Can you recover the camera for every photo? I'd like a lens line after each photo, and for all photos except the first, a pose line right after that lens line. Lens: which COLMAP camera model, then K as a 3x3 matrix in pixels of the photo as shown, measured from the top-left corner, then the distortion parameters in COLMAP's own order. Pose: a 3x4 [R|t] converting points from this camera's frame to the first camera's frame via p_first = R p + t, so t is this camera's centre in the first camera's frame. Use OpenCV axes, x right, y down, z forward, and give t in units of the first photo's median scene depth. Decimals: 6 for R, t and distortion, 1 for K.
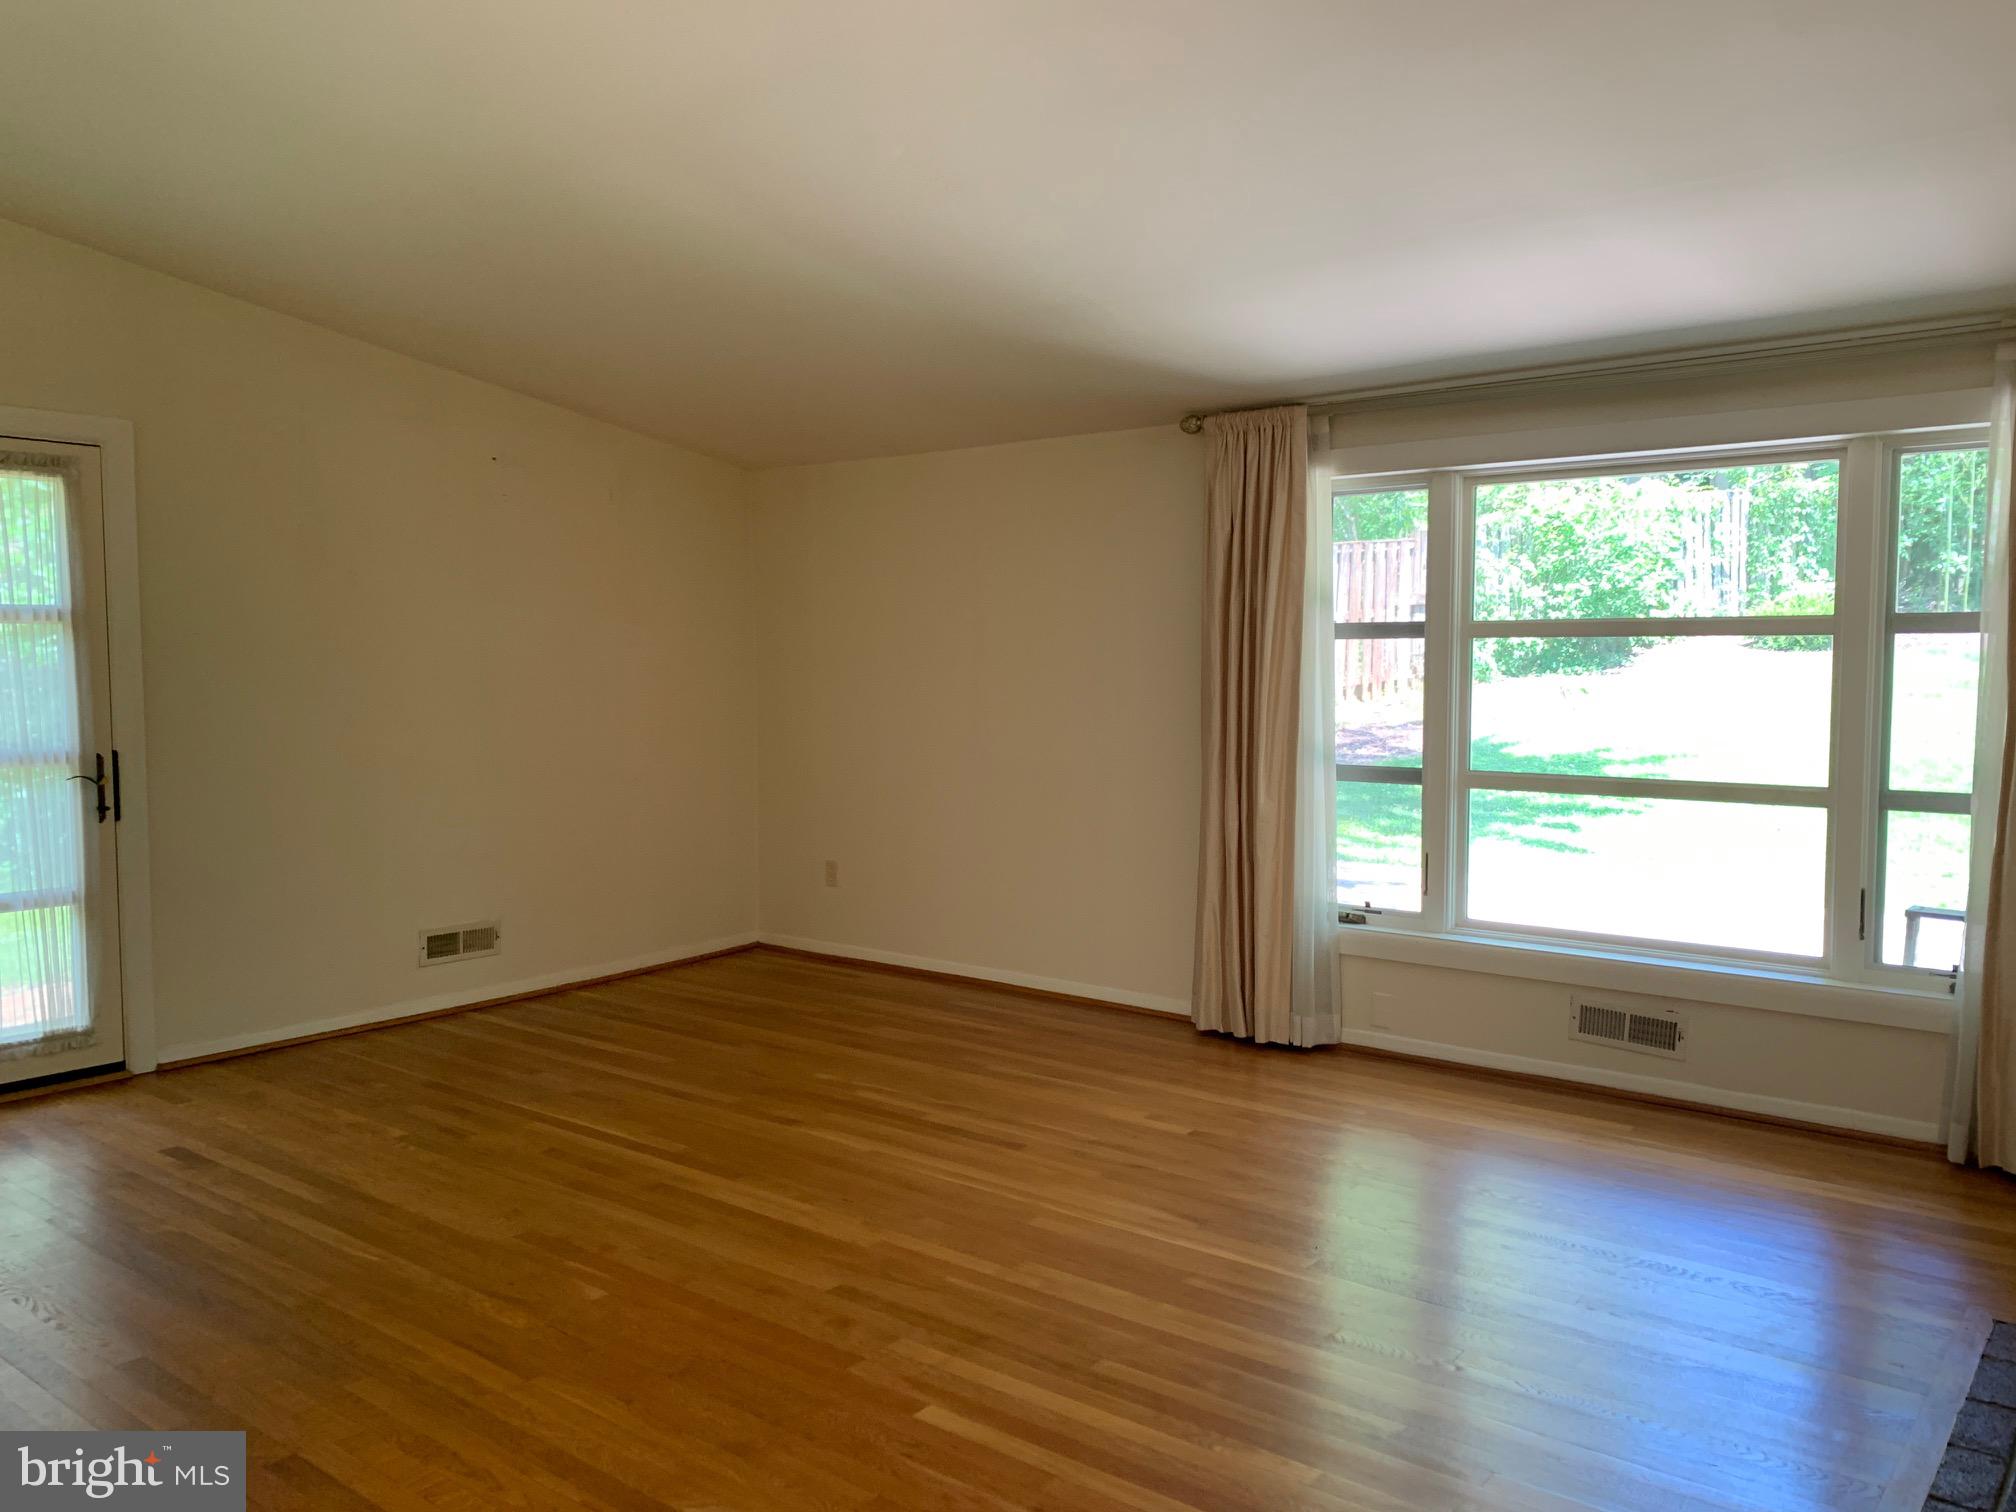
lens RADIAL K [[1555.6, 0, 1005.8], [0, 1555.6, 743.1], [0, 0, 1]] dist [0.046167, 0.000158]
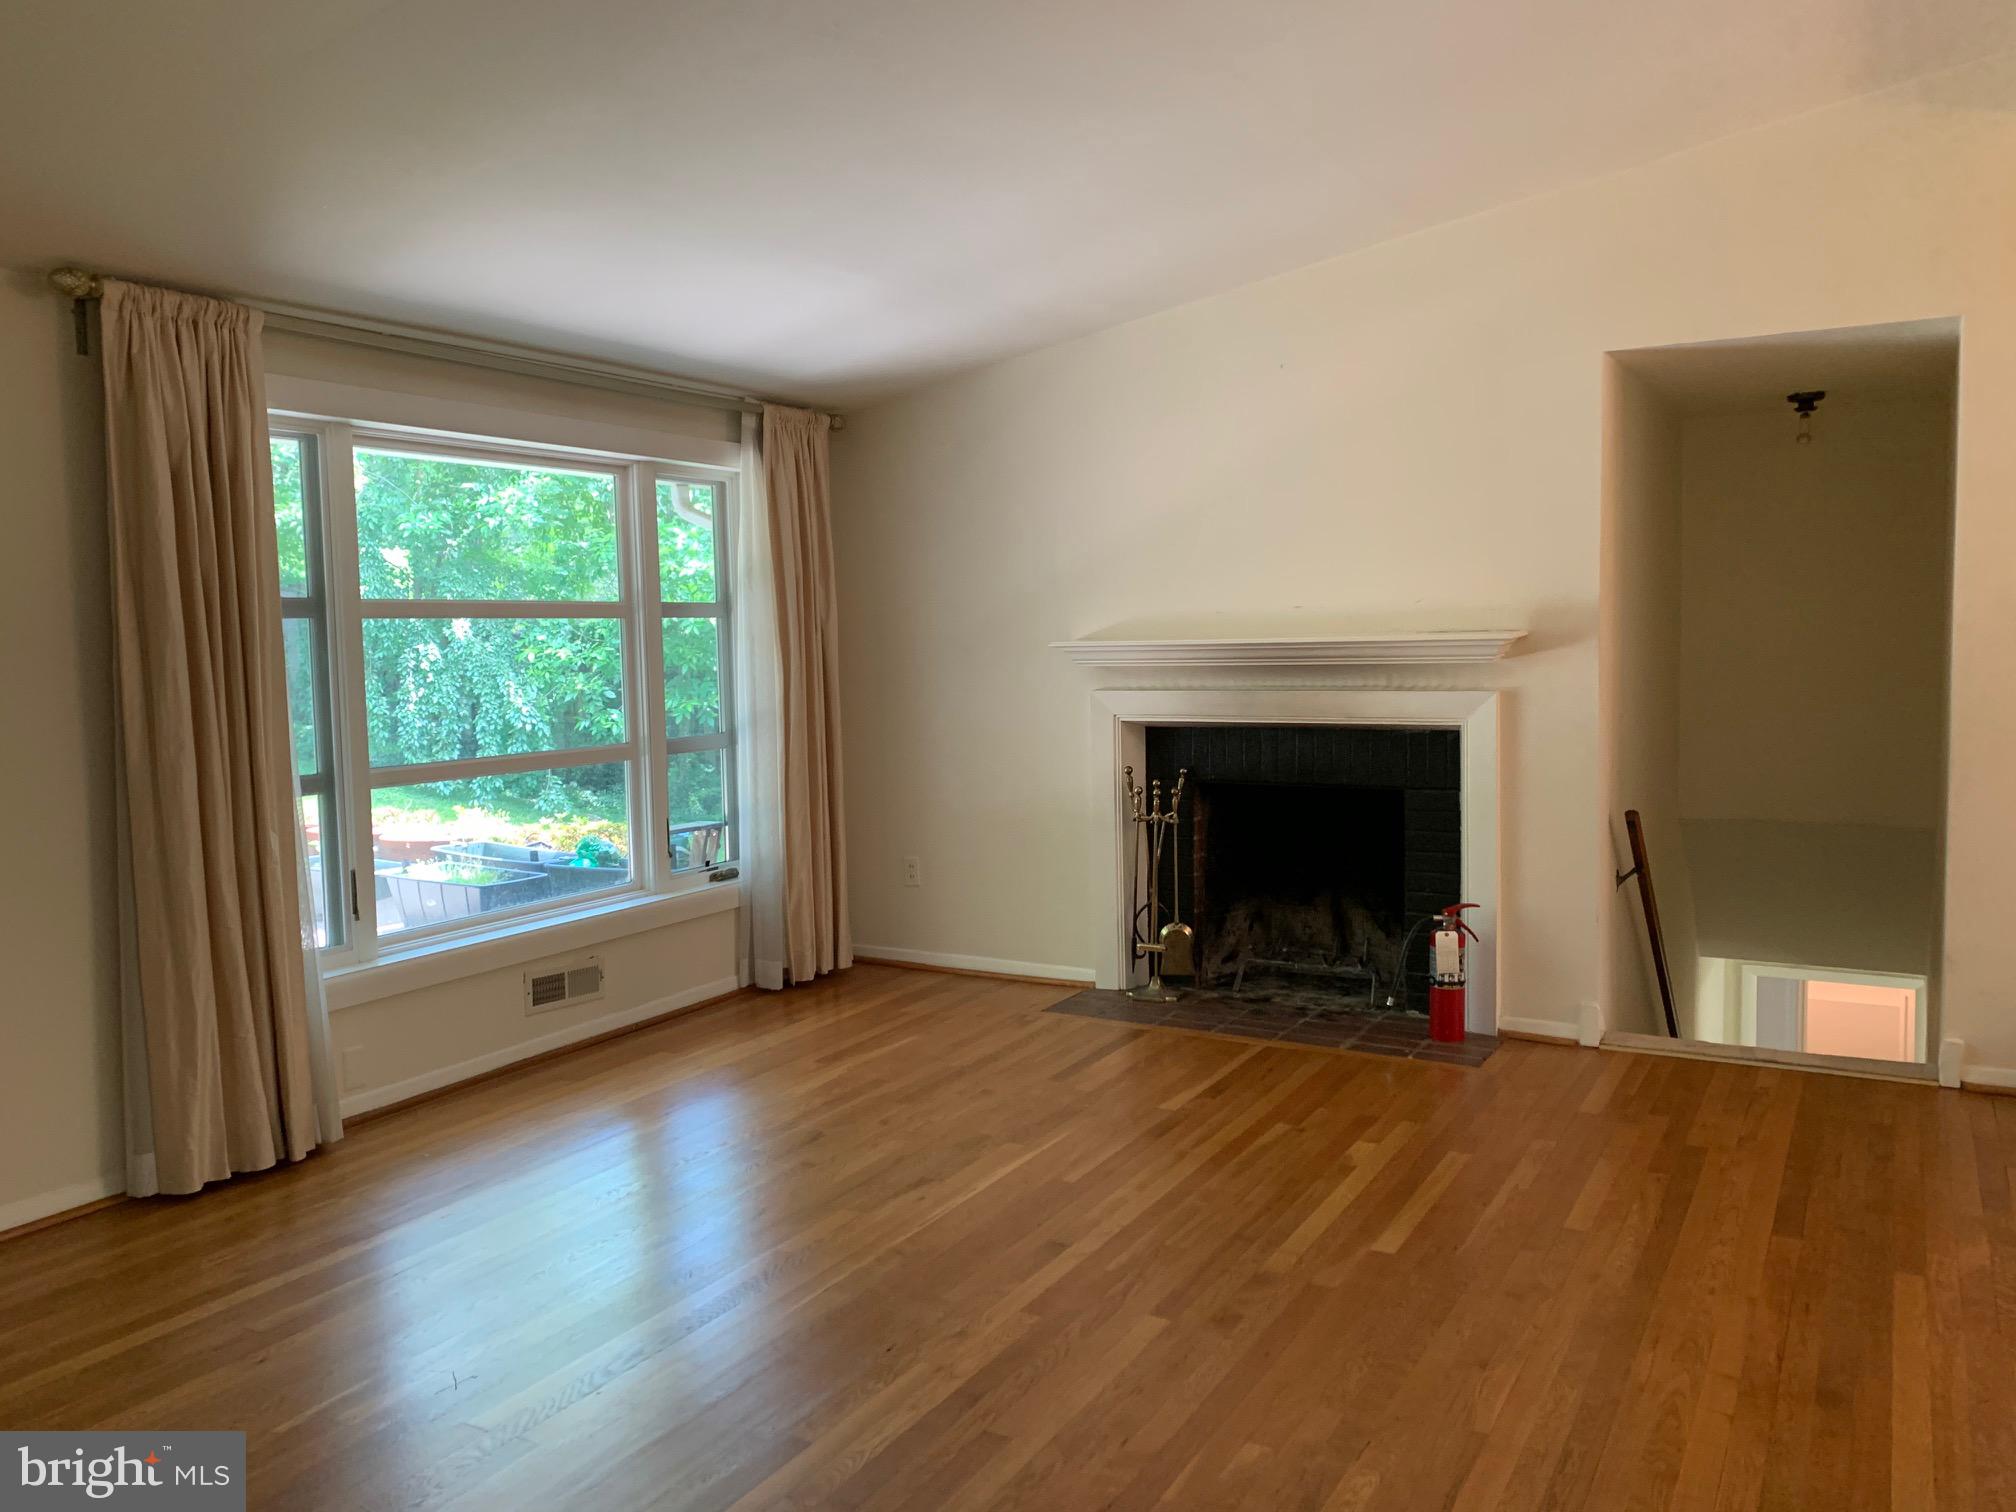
lens RADIAL K [[1555.6, 0, 1005.8], [0, 1555.6, 743.1], [0, 0, 1]] dist [0.046167, 0.000158]
pose [[-0.153245, -0.066435, 0.985953, -0.775381], [0.077133, 0.993889, 0.078958, -0.048740], [-0.985173, 0.088149, -0.147184, 0.955476]]
